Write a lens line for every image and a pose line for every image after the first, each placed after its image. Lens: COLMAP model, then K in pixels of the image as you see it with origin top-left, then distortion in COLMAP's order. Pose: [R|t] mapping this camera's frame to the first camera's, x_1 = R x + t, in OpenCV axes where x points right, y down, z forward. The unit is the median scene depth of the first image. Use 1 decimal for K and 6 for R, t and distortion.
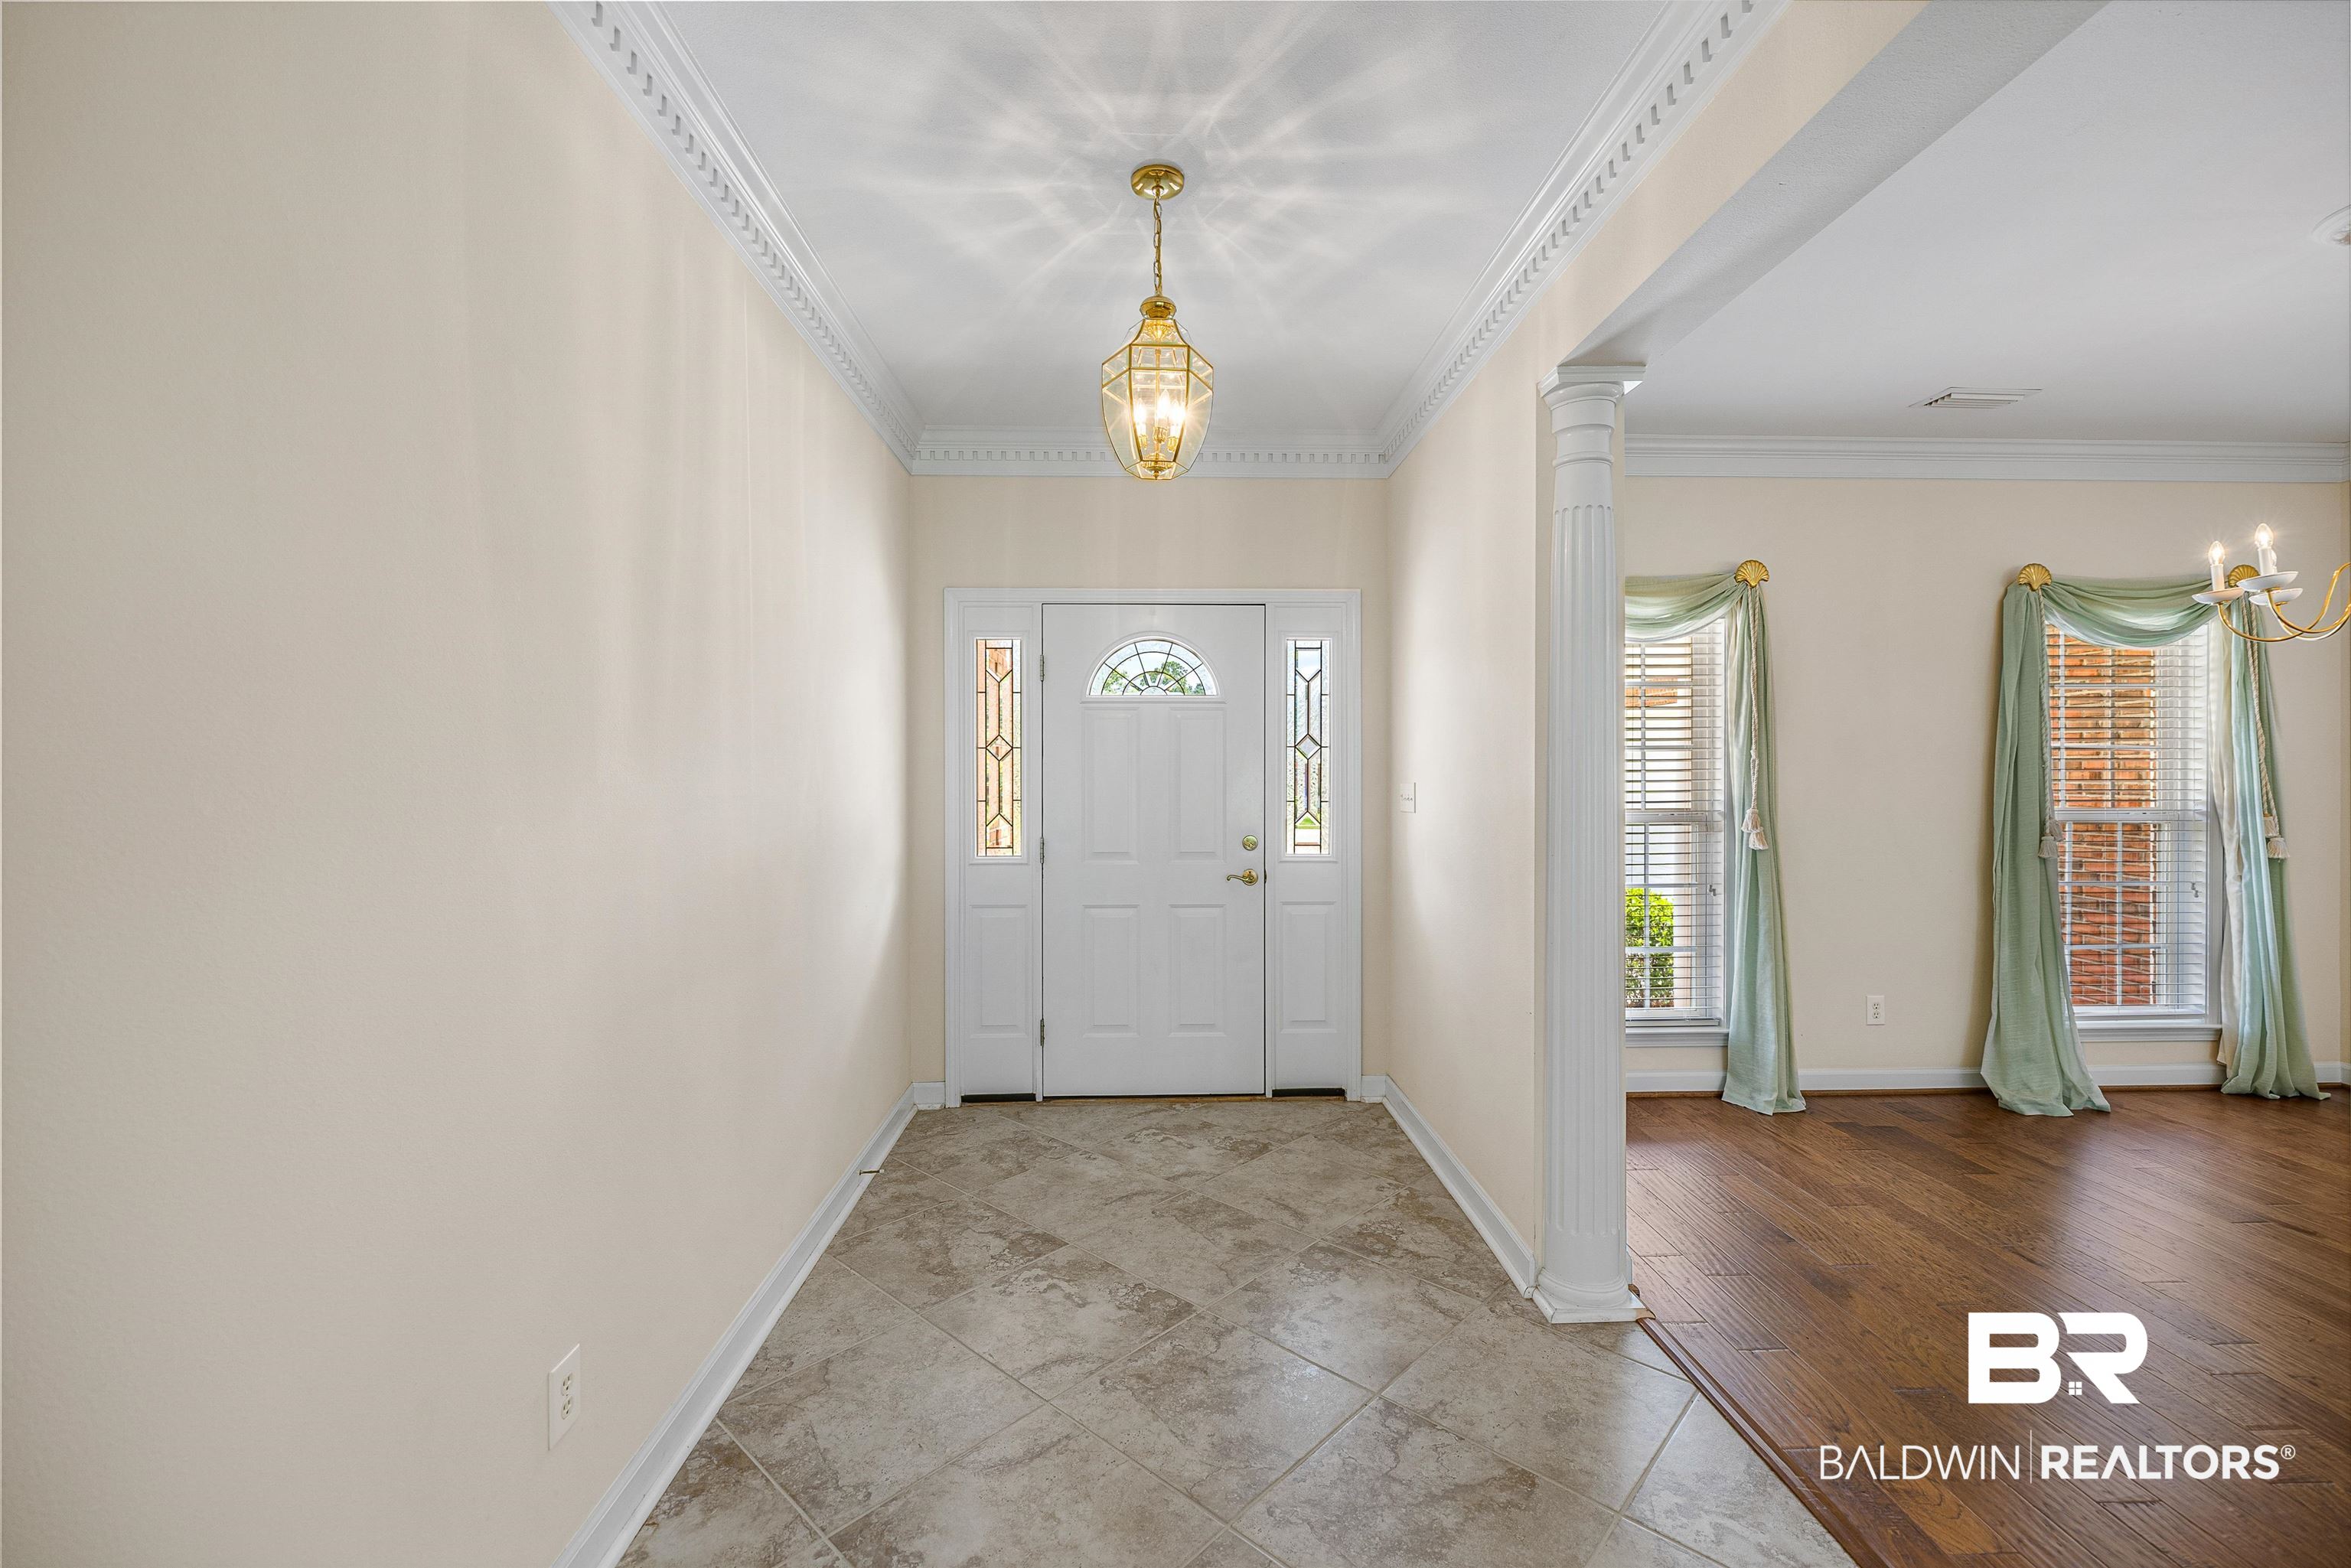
lens RADIAL K [[984.9, 0, 1172.1], [0, 984.9, 774.7], [0, 0, 1]] dist [-0.001042, 0.000158]
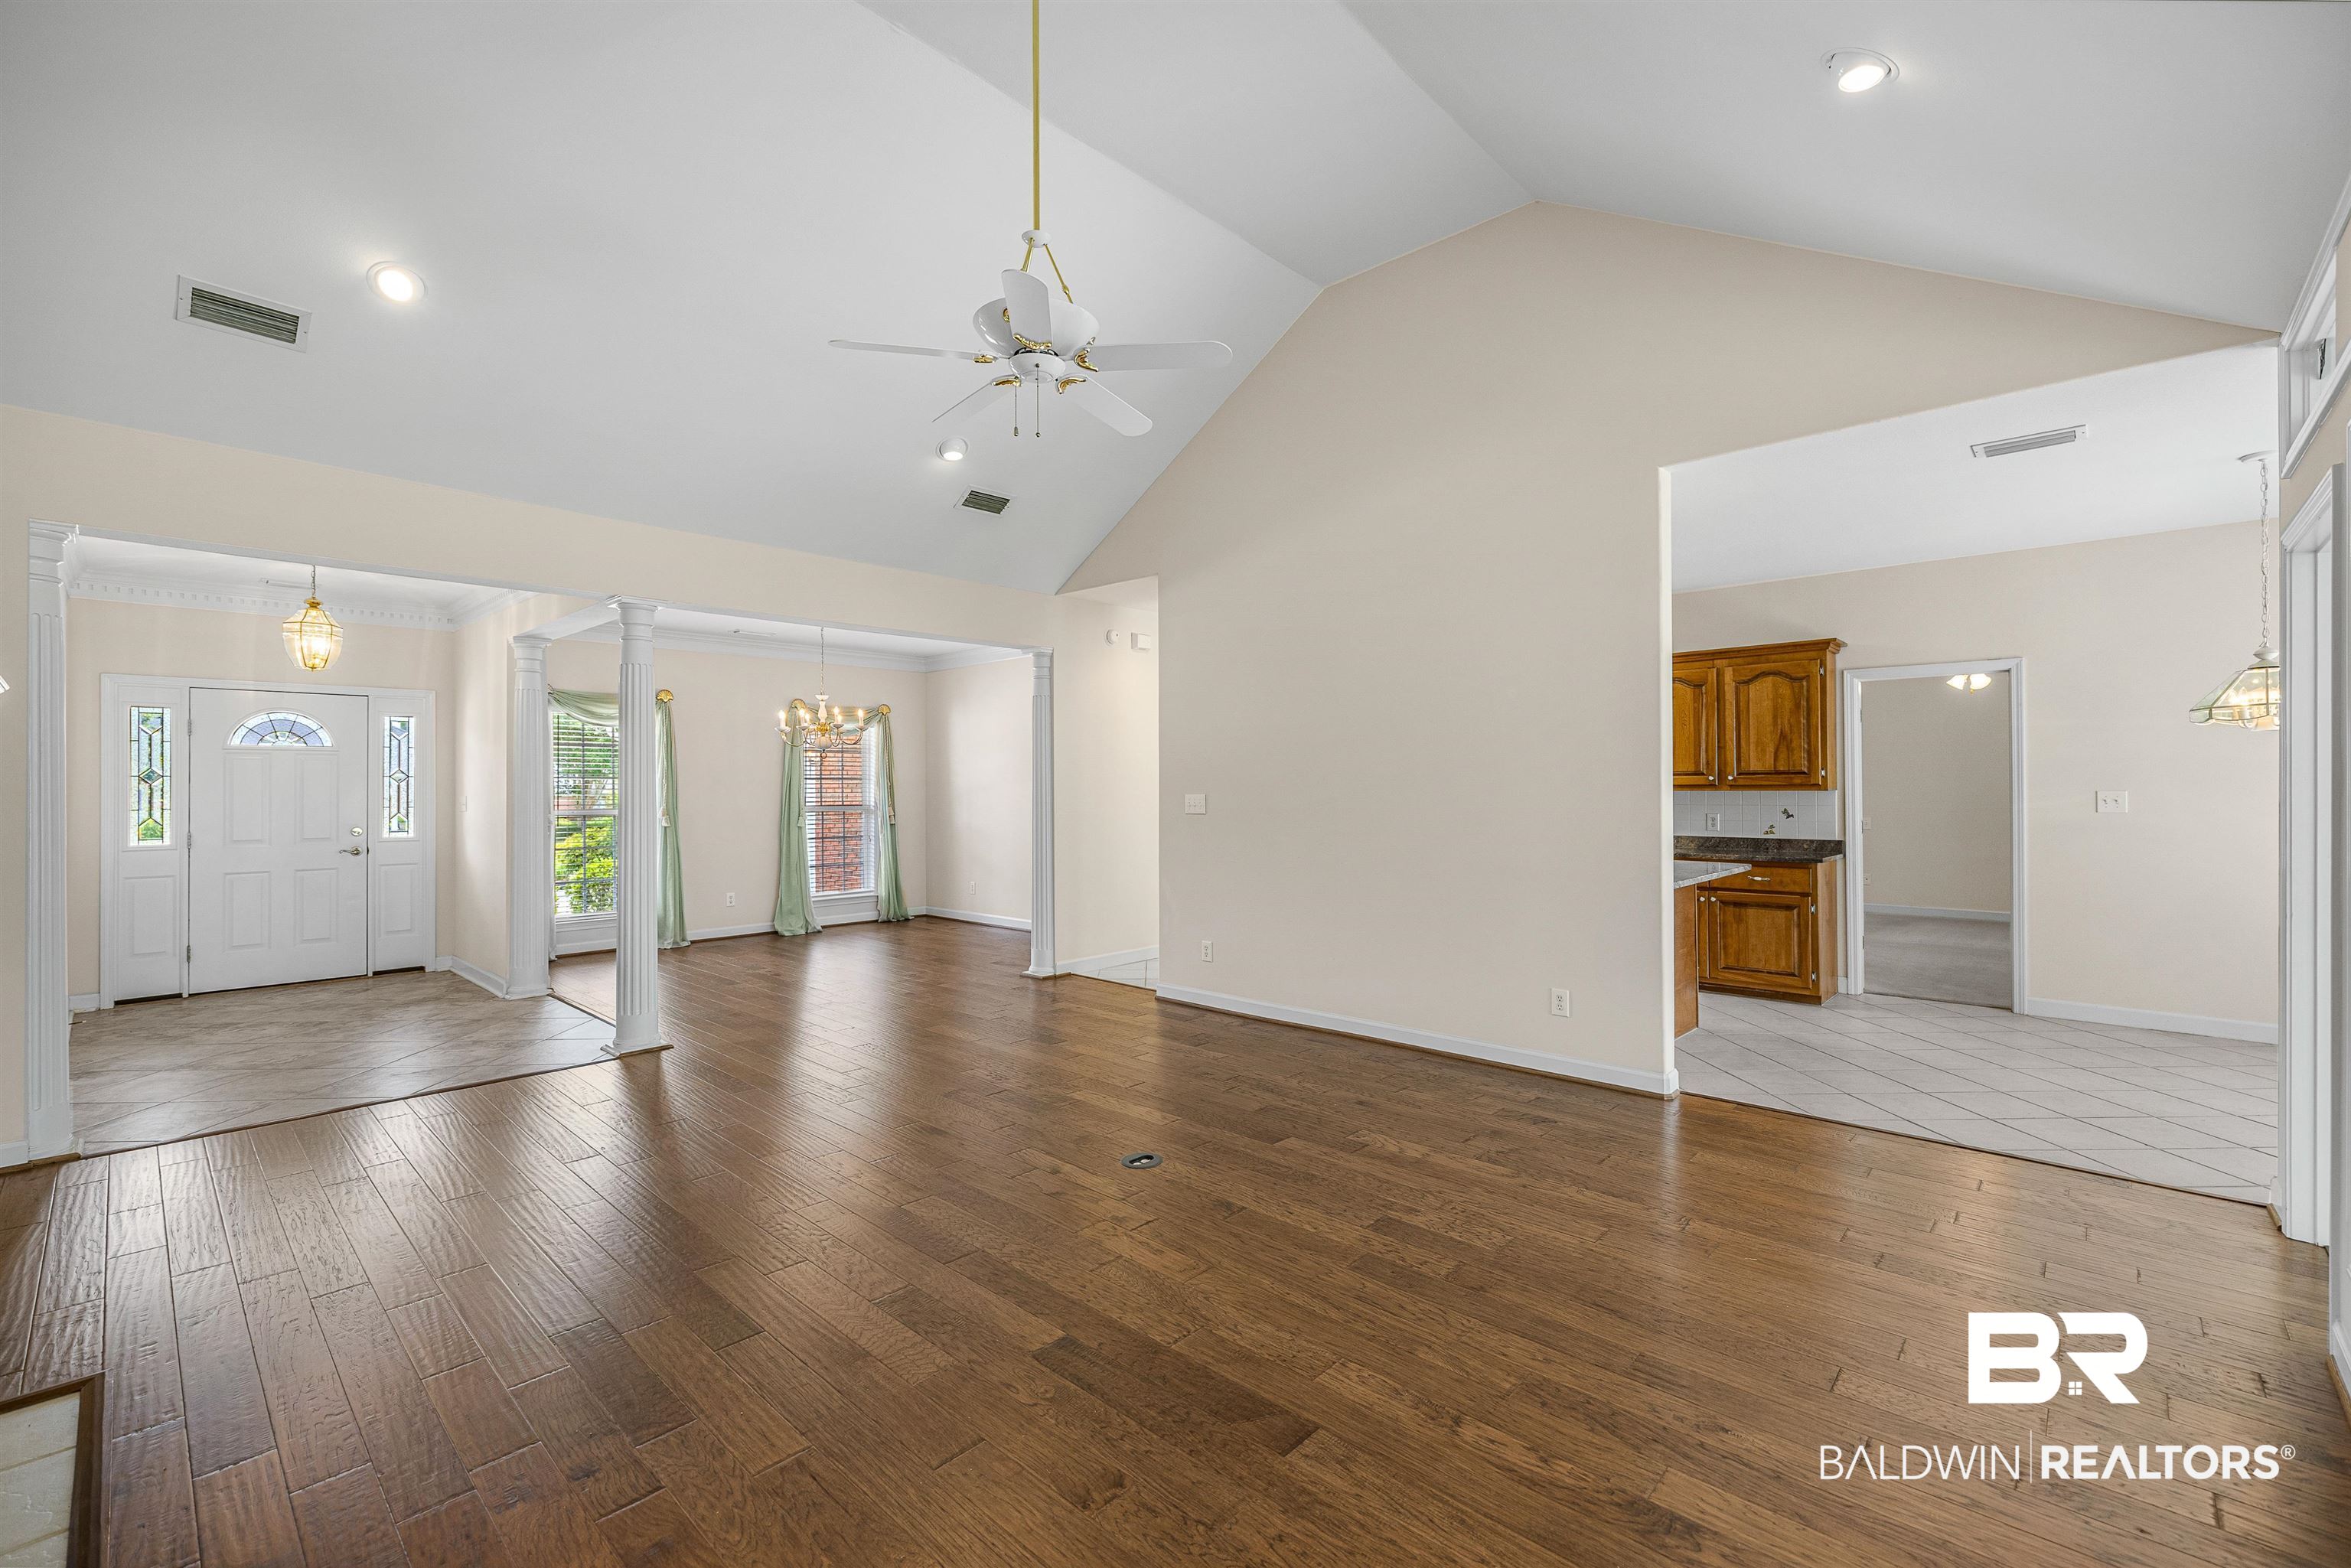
lens RADIAL K [[982.9, 0, 1175.5], [0, 982.9, 784.0], [0, 0, 1]] dist [0.001083, 0.000136]
pose [[0.705197, 0.000382, 0.709011, -0.133652], [0.003838, 0.999983, -0.004357, -0.001953], [-0.709001, 0.005794, 0.705184, -1.260655]]
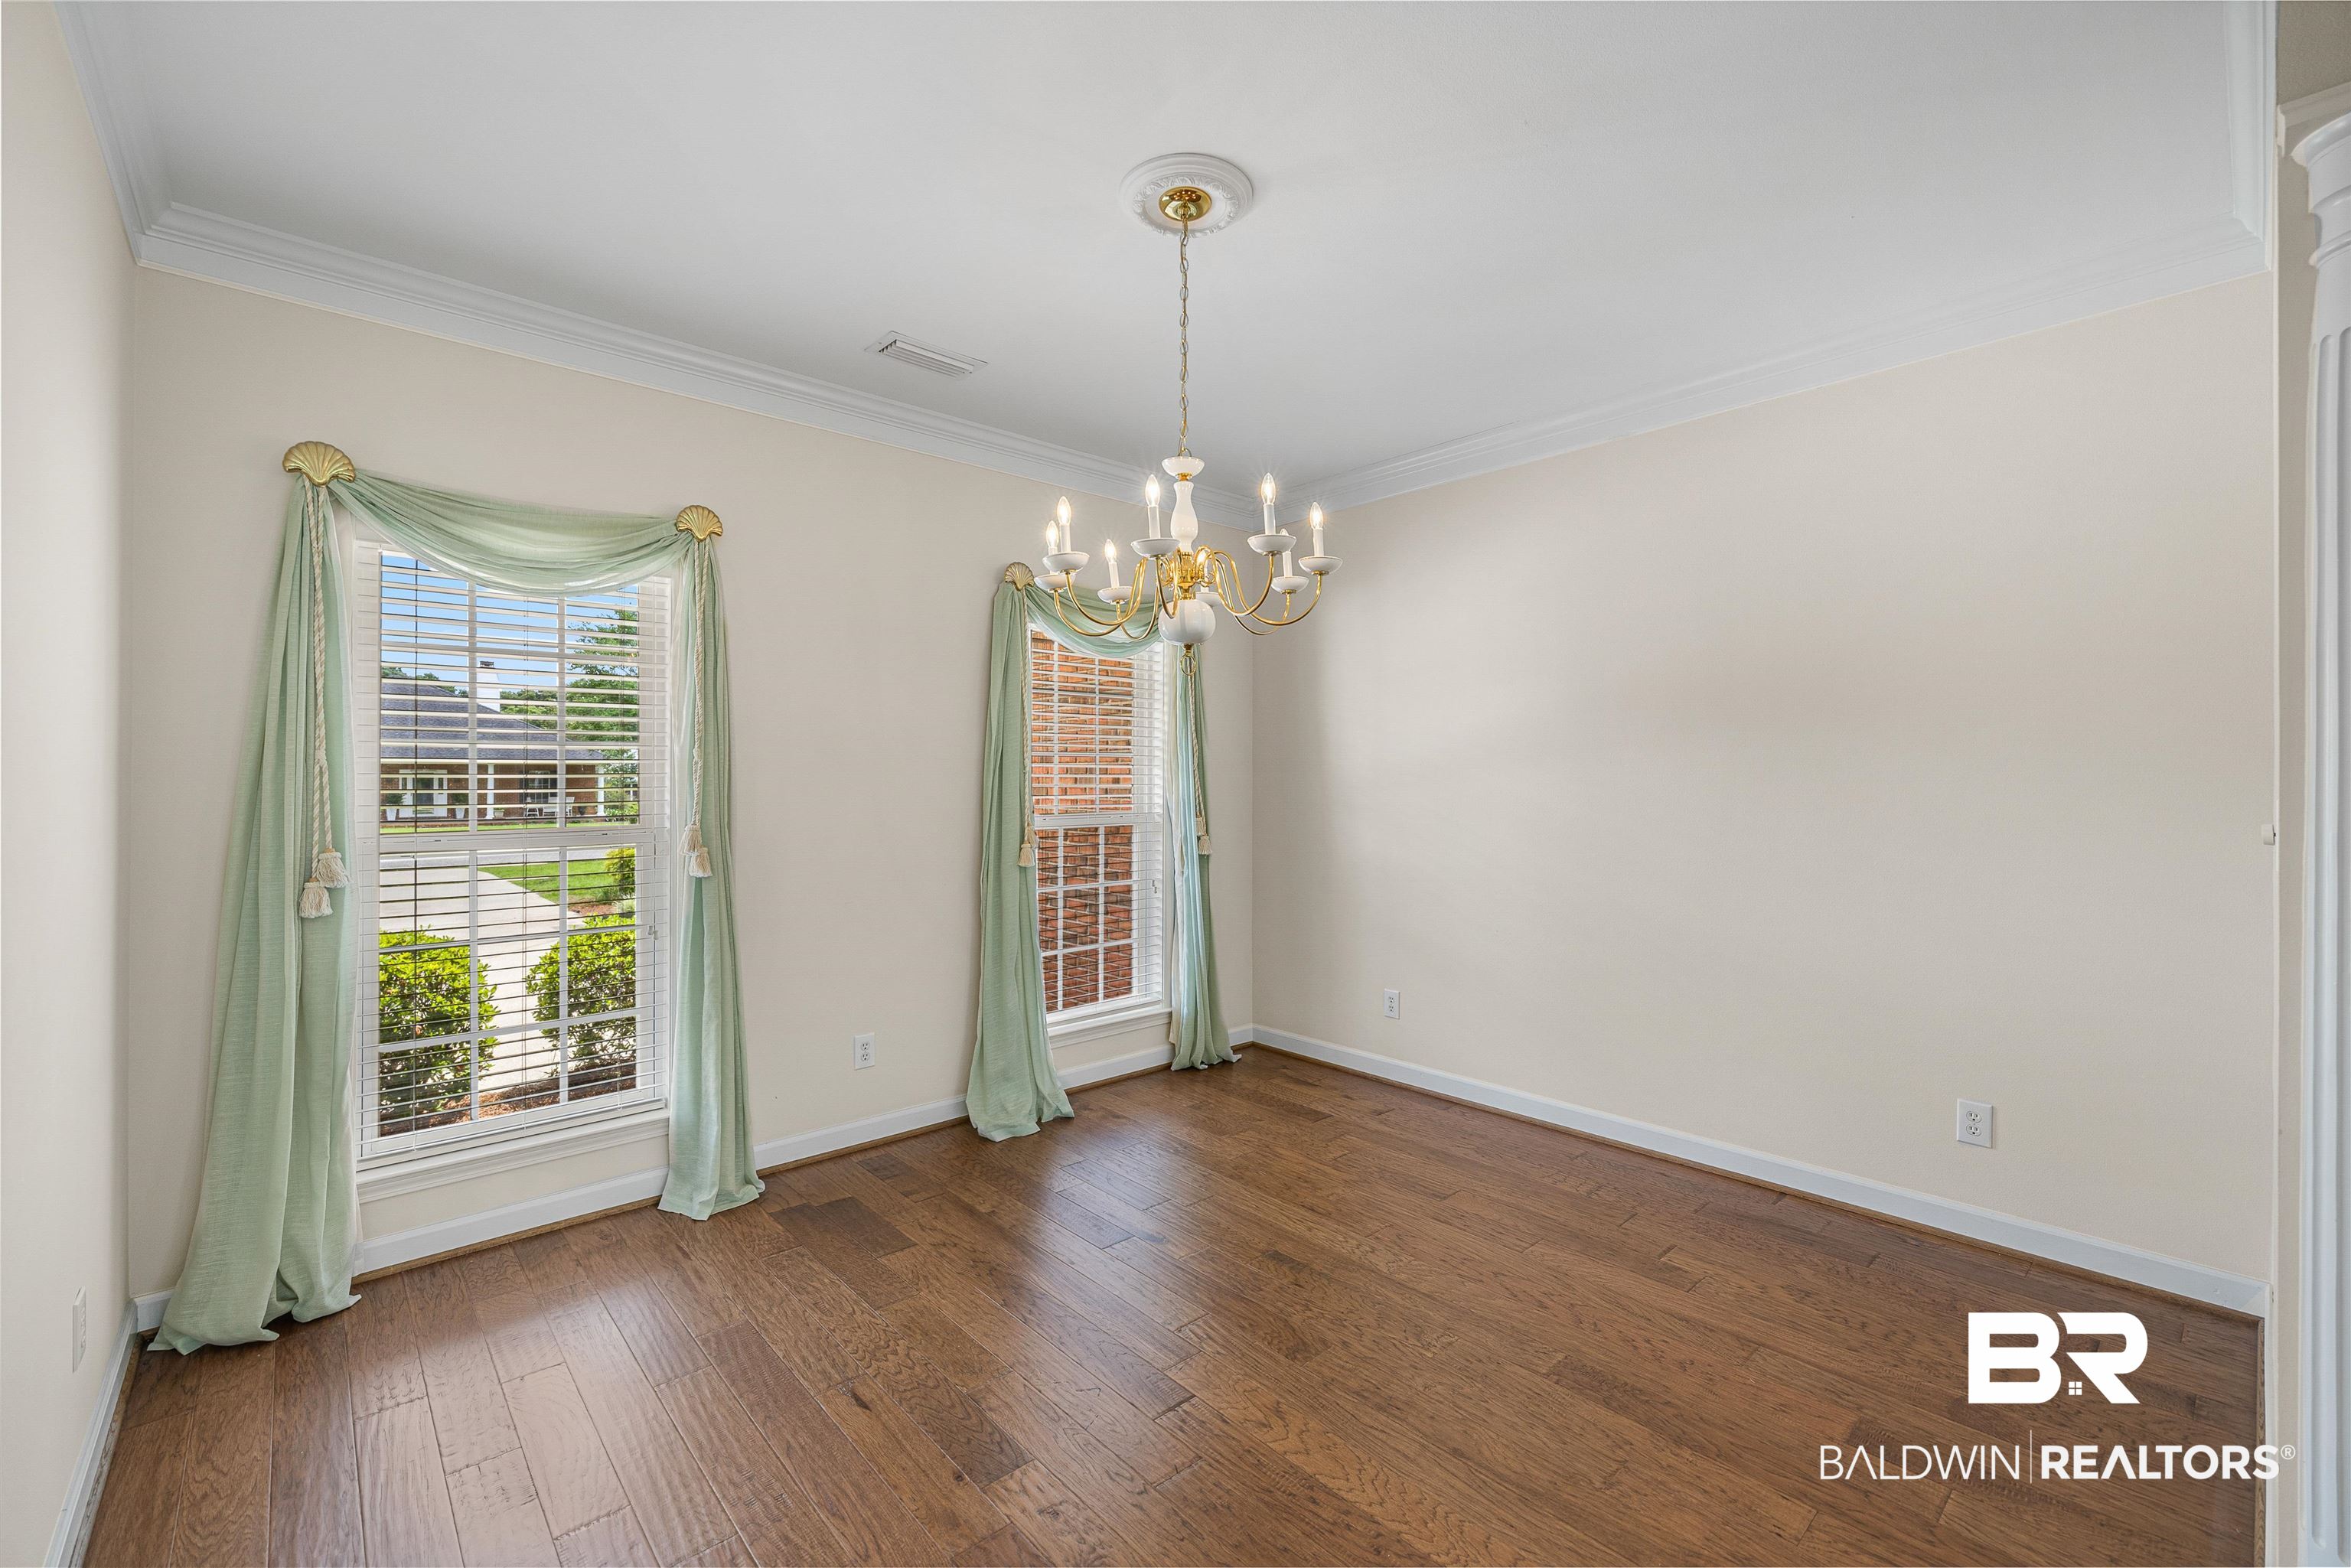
lens RADIAL K [[984.9, 0, 1172.1], [0, 984.9, 774.7], [0, 0, 1]] dist [-0.001042, 0.000158]
pose [[0.770407, 0.002521, 0.637548, 0.379259], [-0.000431, 0.999994, -0.003433, -0.002233], [-0.637553, 0.002370, 0.770403, 0.159152]]
